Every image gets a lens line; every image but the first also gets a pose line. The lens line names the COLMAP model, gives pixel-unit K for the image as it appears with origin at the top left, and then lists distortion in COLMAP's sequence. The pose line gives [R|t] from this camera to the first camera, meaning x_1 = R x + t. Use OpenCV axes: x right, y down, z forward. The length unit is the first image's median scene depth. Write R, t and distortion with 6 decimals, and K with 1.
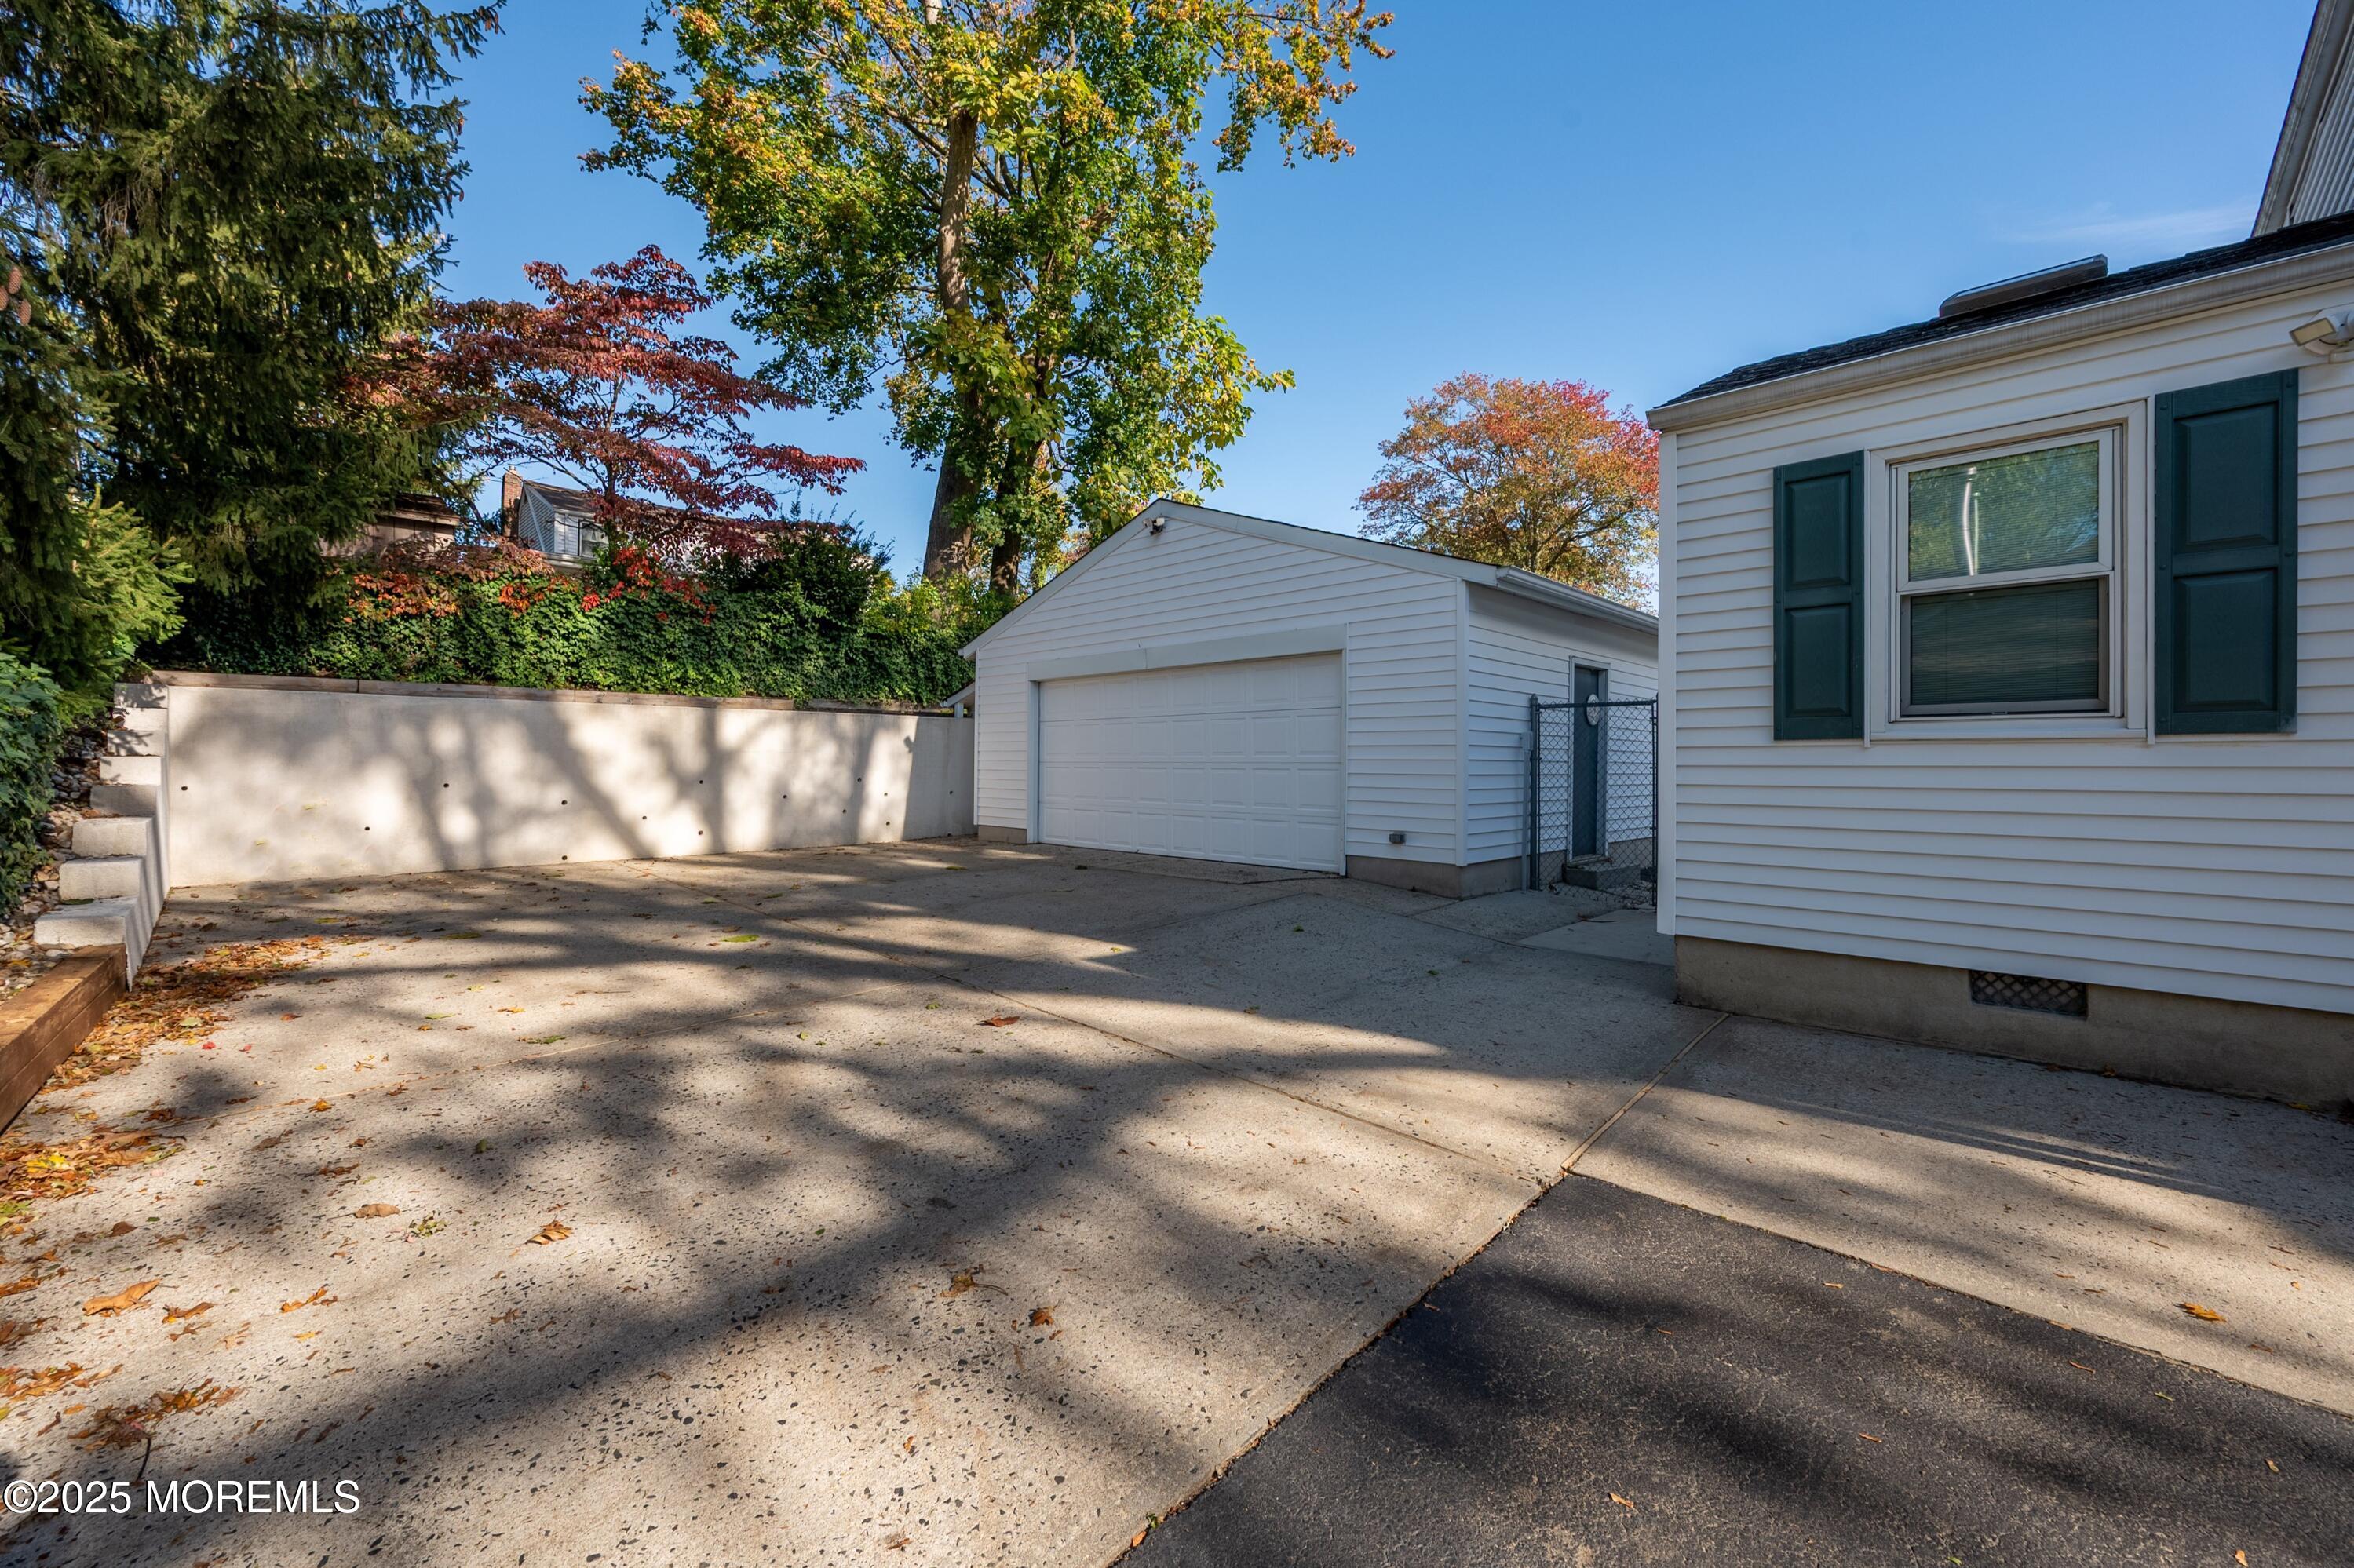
lens RADIAL K [[937.6, 0, 1177.0], [0, 937.6, 784.0], [0, 0, 1]] dist [0.001005, 0.000118]
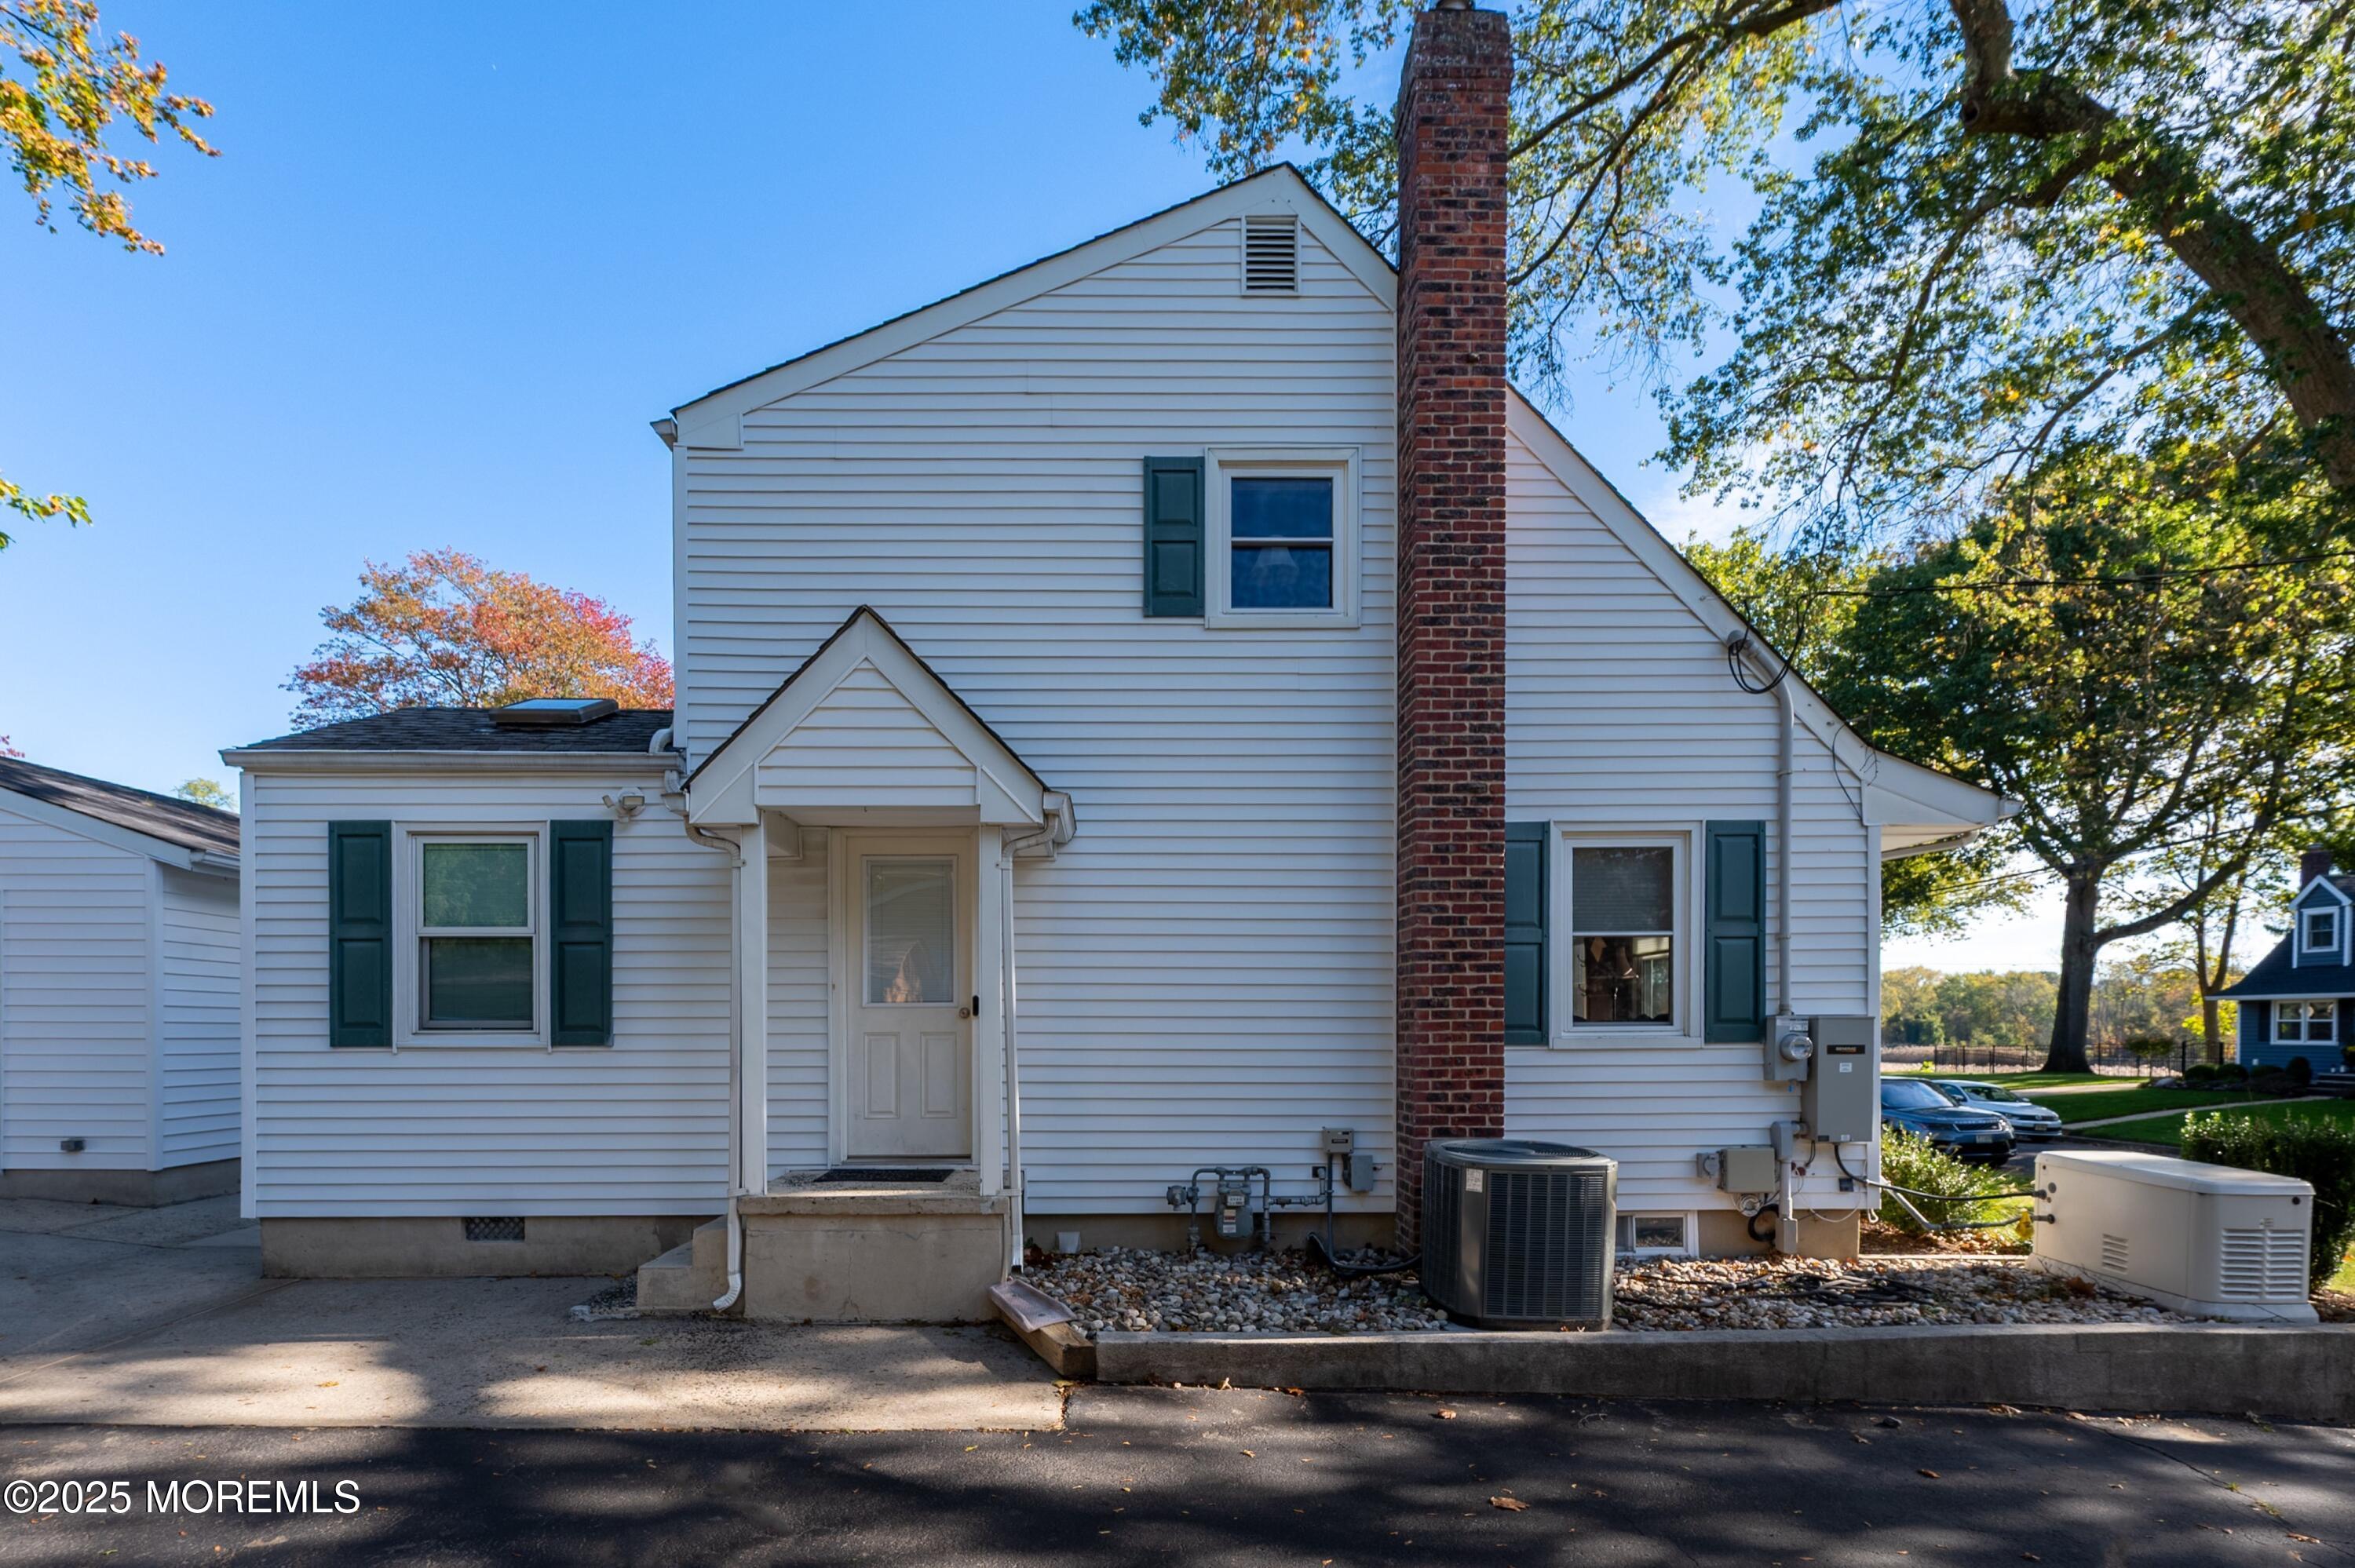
lens RADIAL K [[1121.0, 0, 1141.3], [0, 1121.0, 1048.2], [0, 0, 1]] dist [-0.000406, -0.000543]
pose [[0.706389, -0.014001, 0.707686, 0.215797], [0.017651, 0.999842, 0.002163, -0.018003], [-0.707604, 0.010963, 0.706524, -0.465099]]
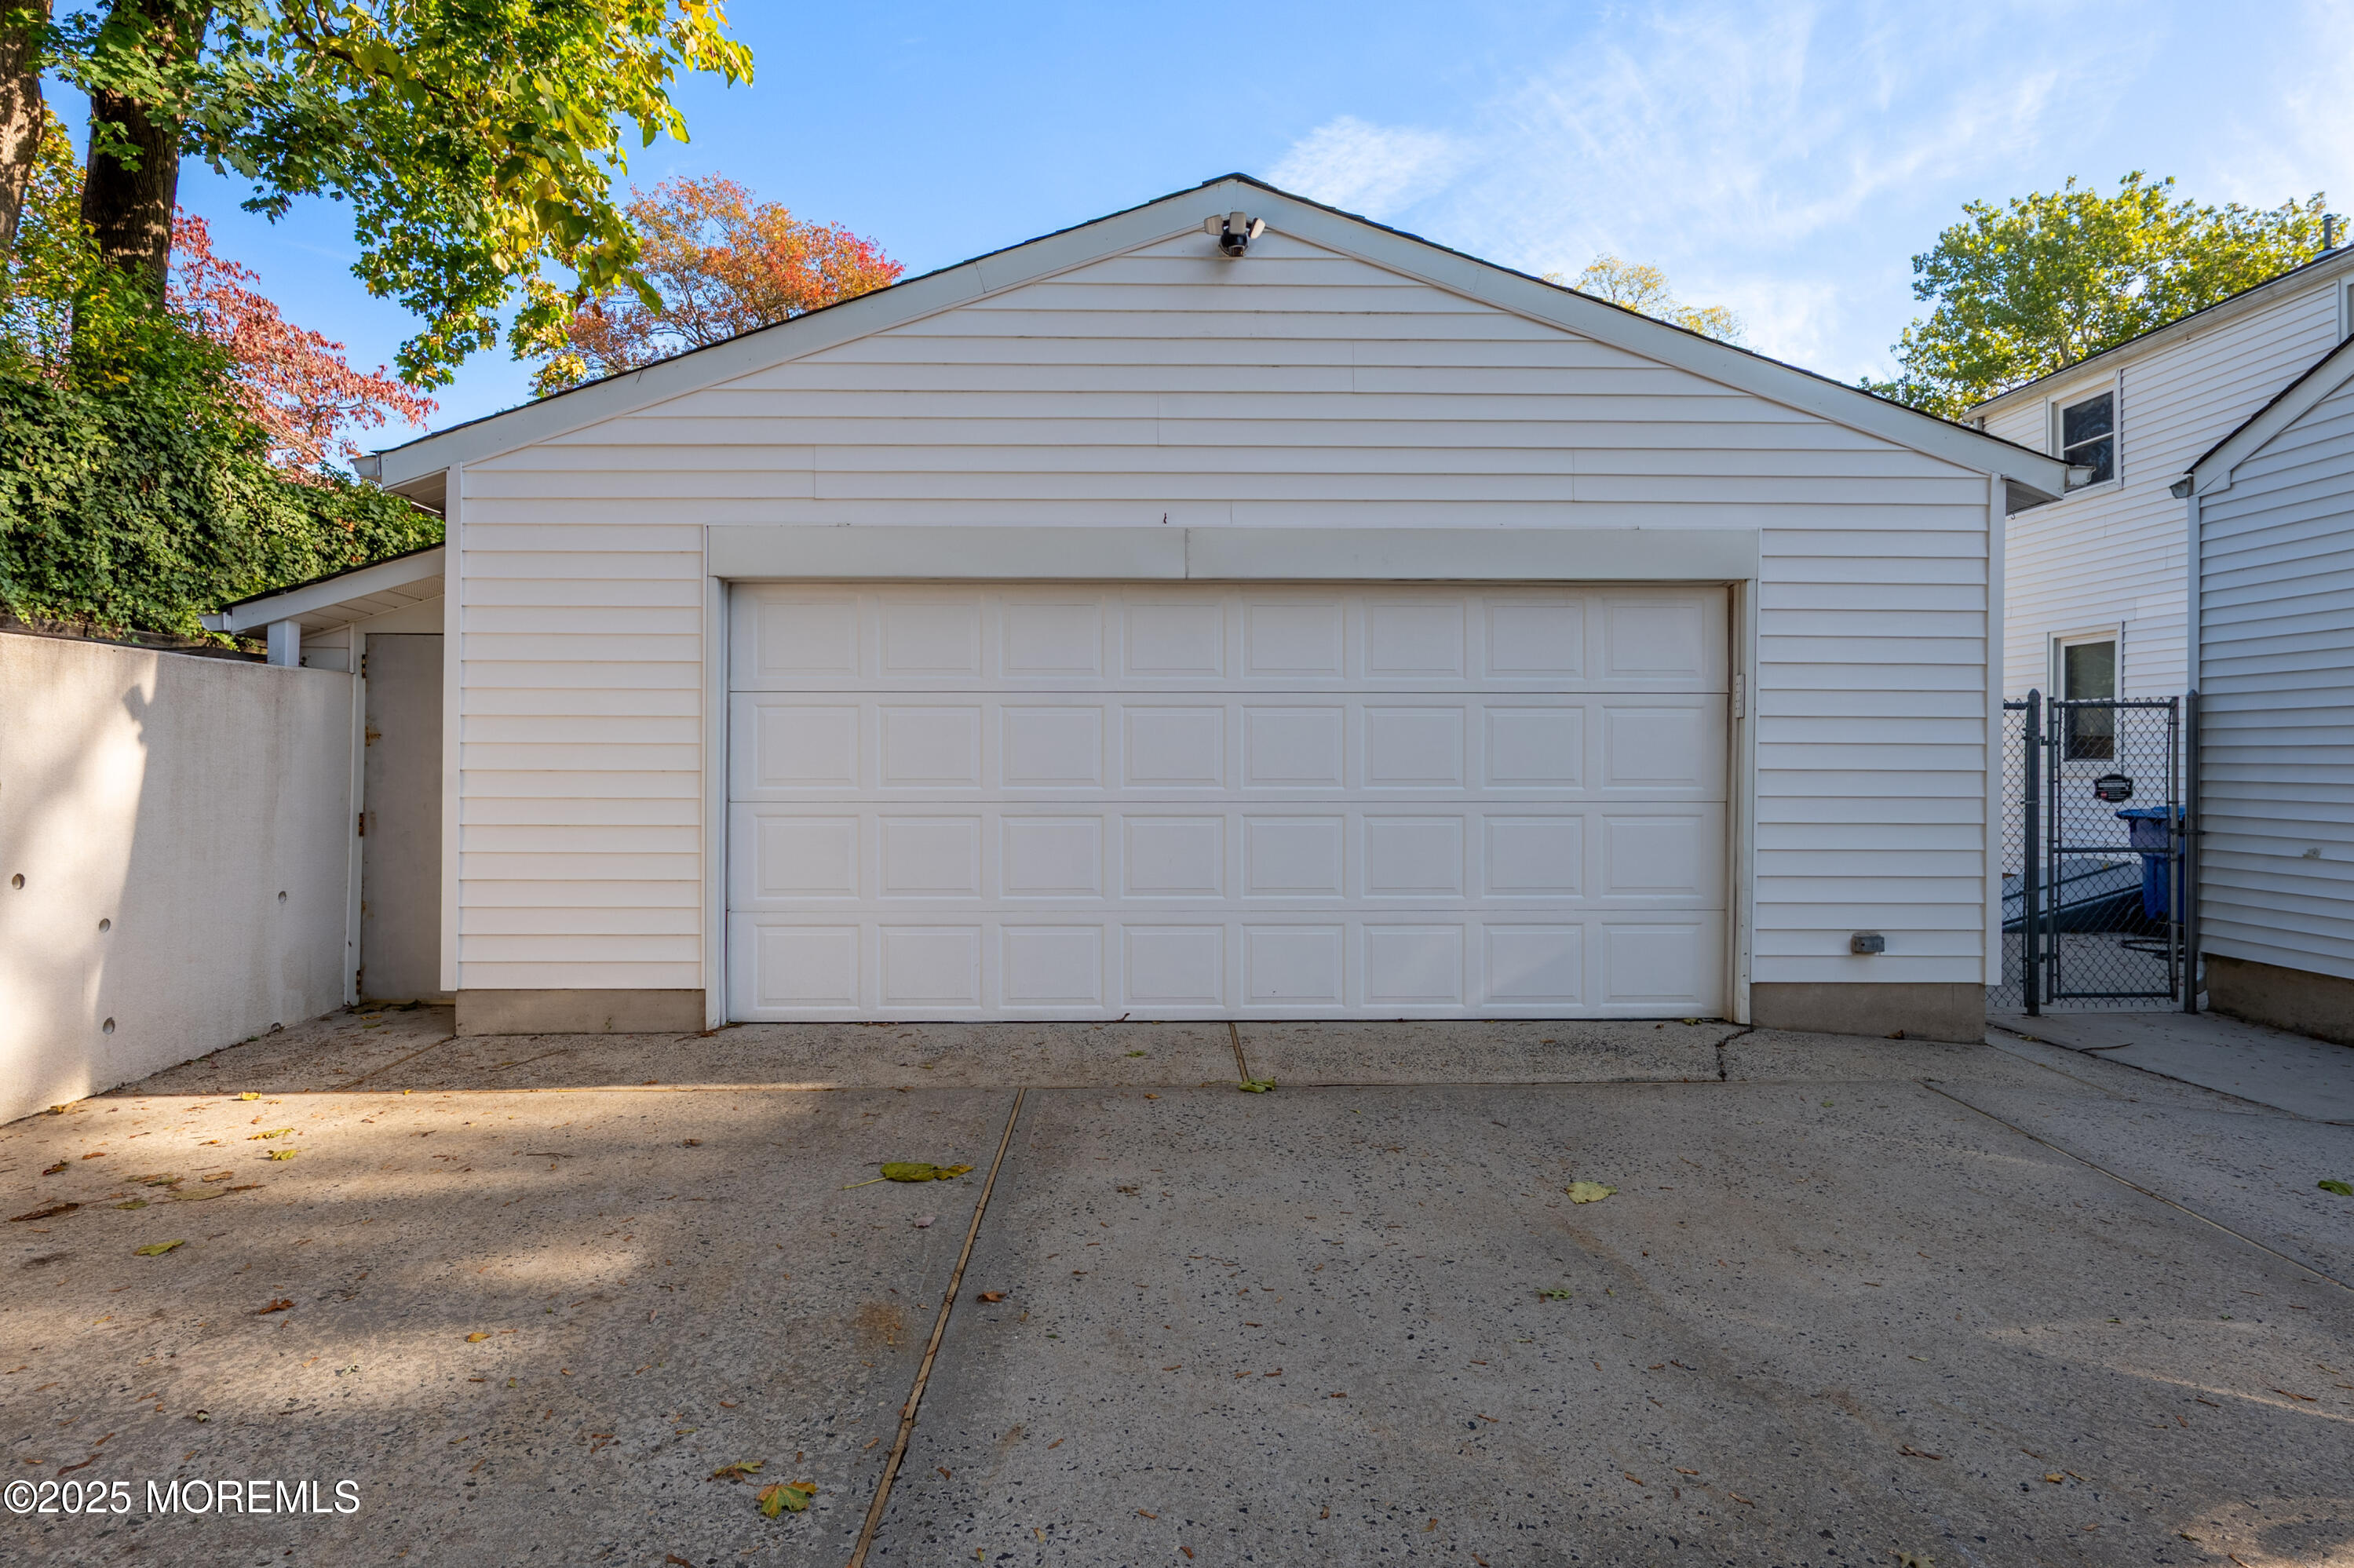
lens RADIAL K [[1275.7, 0, 1177.0], [0, 1275.7, 784.0], [0, 0, 1]] dist [-0.000596, 0.000591]
pose [[0.693149, -0.011096, 0.720709, -0.602797], [0.016852, 0.999858, -0.000814, -0.042152], [-0.720597, 0.012710, 0.693237, 0.835828]]
